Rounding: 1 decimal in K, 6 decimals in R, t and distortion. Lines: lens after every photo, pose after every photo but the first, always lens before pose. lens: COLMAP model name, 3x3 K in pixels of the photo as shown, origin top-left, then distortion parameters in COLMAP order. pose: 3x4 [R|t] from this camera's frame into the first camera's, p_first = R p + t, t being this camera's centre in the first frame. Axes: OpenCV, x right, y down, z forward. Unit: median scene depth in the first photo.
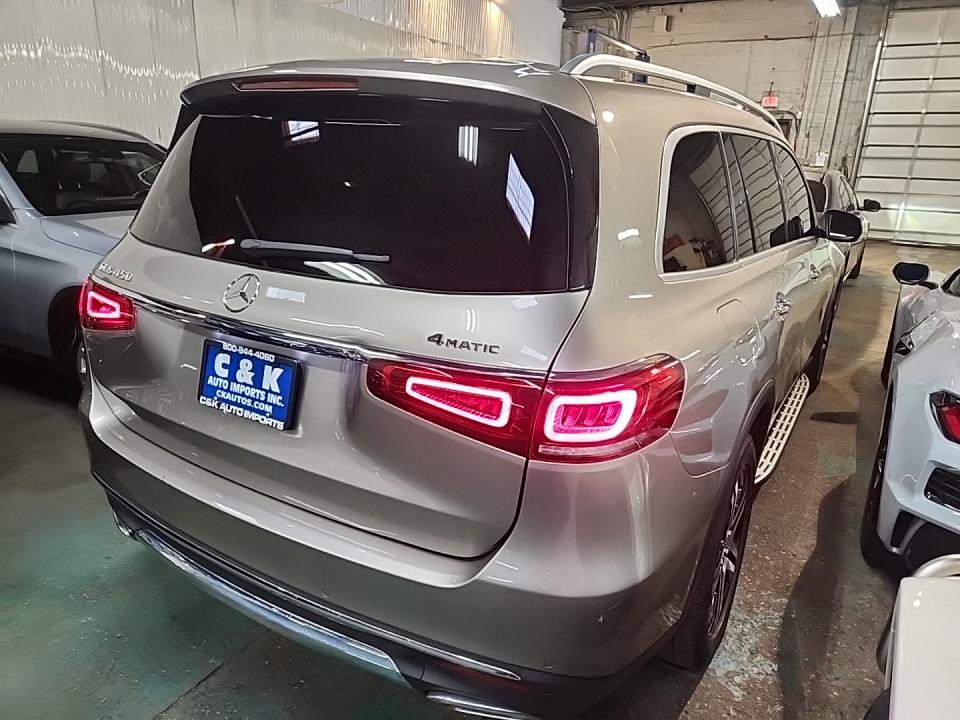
lens RADIAL K [[691.6, 0, 478.9], [0, 691.6, 363.3], [0, 0, 1]] dist [0.054064, -0.031632]
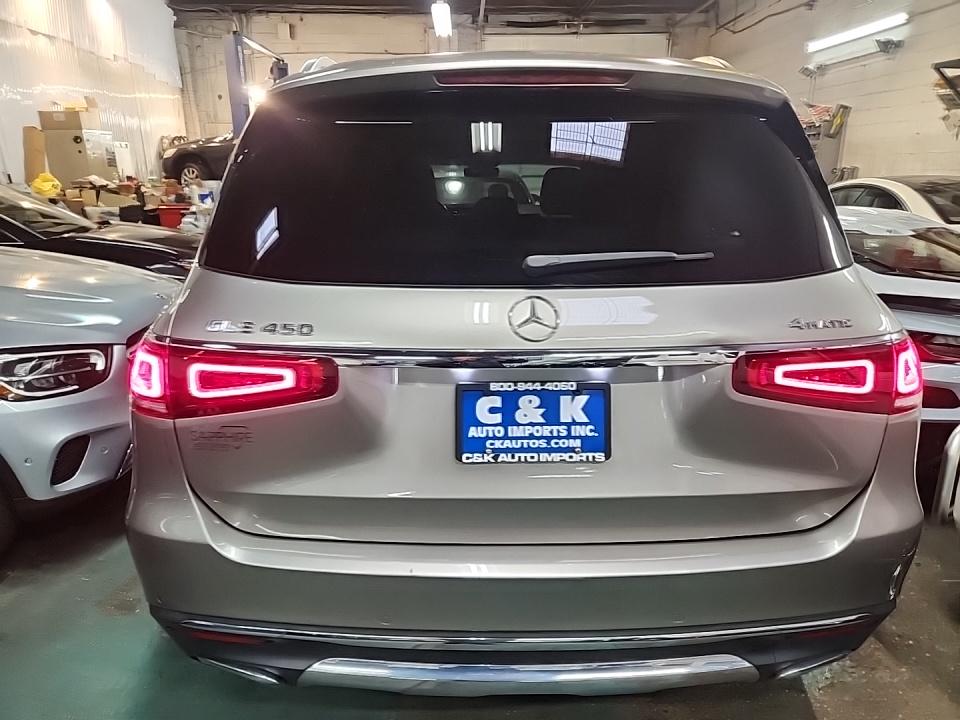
lens RADIAL K [[691.6, 0, 480.4], [0, 691.6, 361.5], [0, 0, 1]] dist [0.054064, -0.031632]
pose [[0.833019, -0.187011, 0.520678, -0.822455], [0.194157, 0.980097, 0.041393, -0.093962], [-0.518056, 0.066612, 0.852749, 0.297837]]
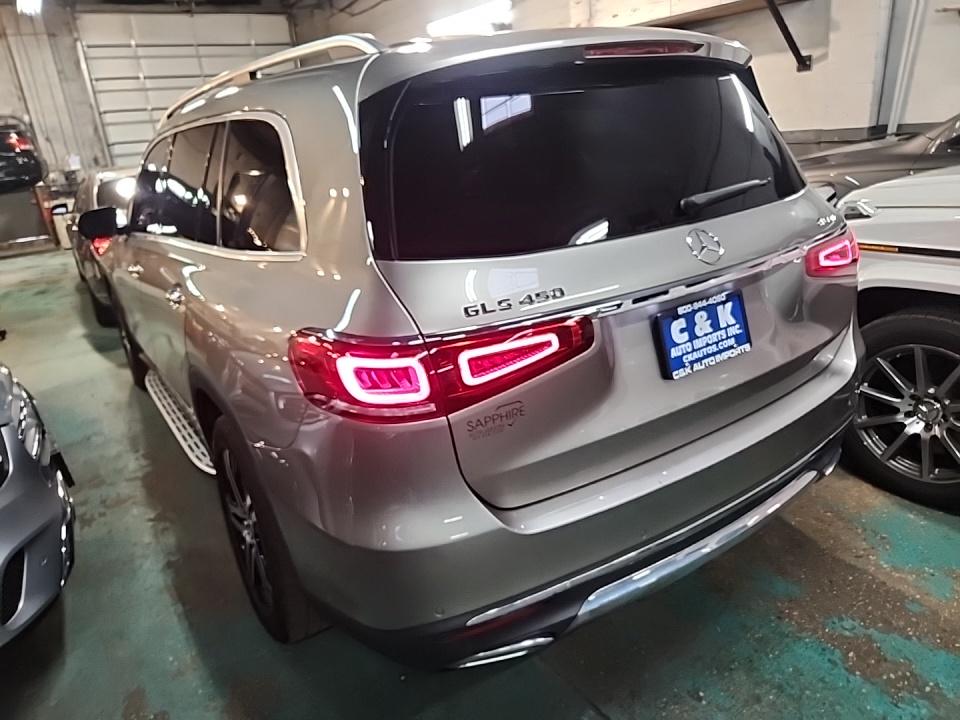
lens RADIAL K [[691.6, 0, 485.1], [0, 691.6, 354.0], [0, 0, 1]] dist [0.054064, -0.031632]
pose [[0.382110, -0.354693, 0.853337, -1.366487], [0.371812, 0.904379, 0.209417, -0.286025], [-0.846019, 0.237260, 0.477451, 0.790288]]
